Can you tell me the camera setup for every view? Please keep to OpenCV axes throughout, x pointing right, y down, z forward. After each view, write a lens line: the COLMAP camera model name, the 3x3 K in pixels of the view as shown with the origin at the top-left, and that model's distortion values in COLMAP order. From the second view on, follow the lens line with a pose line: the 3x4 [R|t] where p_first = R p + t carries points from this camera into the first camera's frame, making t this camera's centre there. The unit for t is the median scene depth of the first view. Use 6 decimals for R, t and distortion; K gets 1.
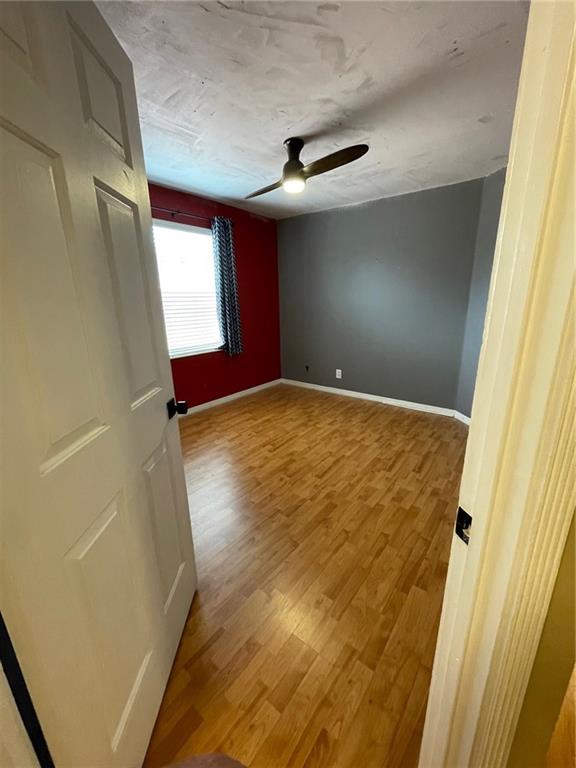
lens RADIAL K [[307.9, 0, 288.0], [0, 307.9, 384.0], [0, 0, 1]] dist [-0.000432, -0.000192]
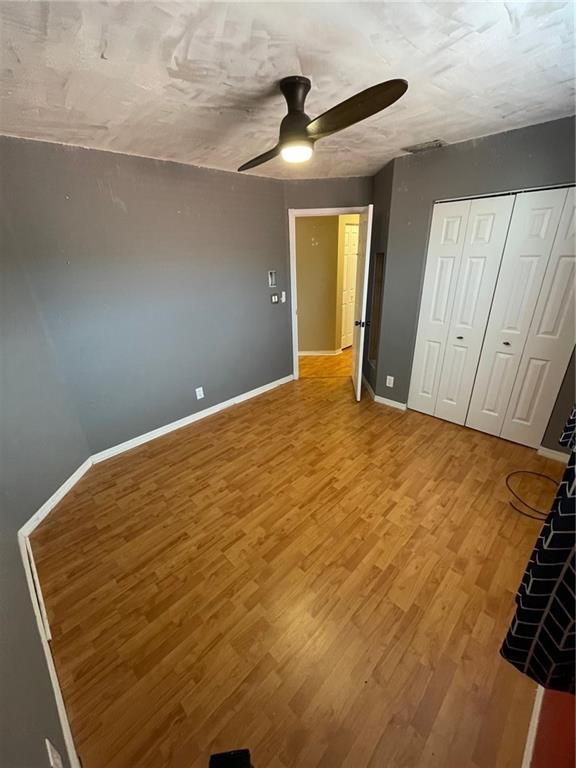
lens RADIAL K [[307.9, 0, 288.0], [0, 307.9, 384.0], [0, 0, 1]] dist [-0.000432, -0.000192]
pose [[-0.991006, 0.001984, 0.133806, -0.042356], [0.086135, 0.774686, 0.626452, -0.572227], [-0.102415, 0.632343, -0.767889, 1.563166]]
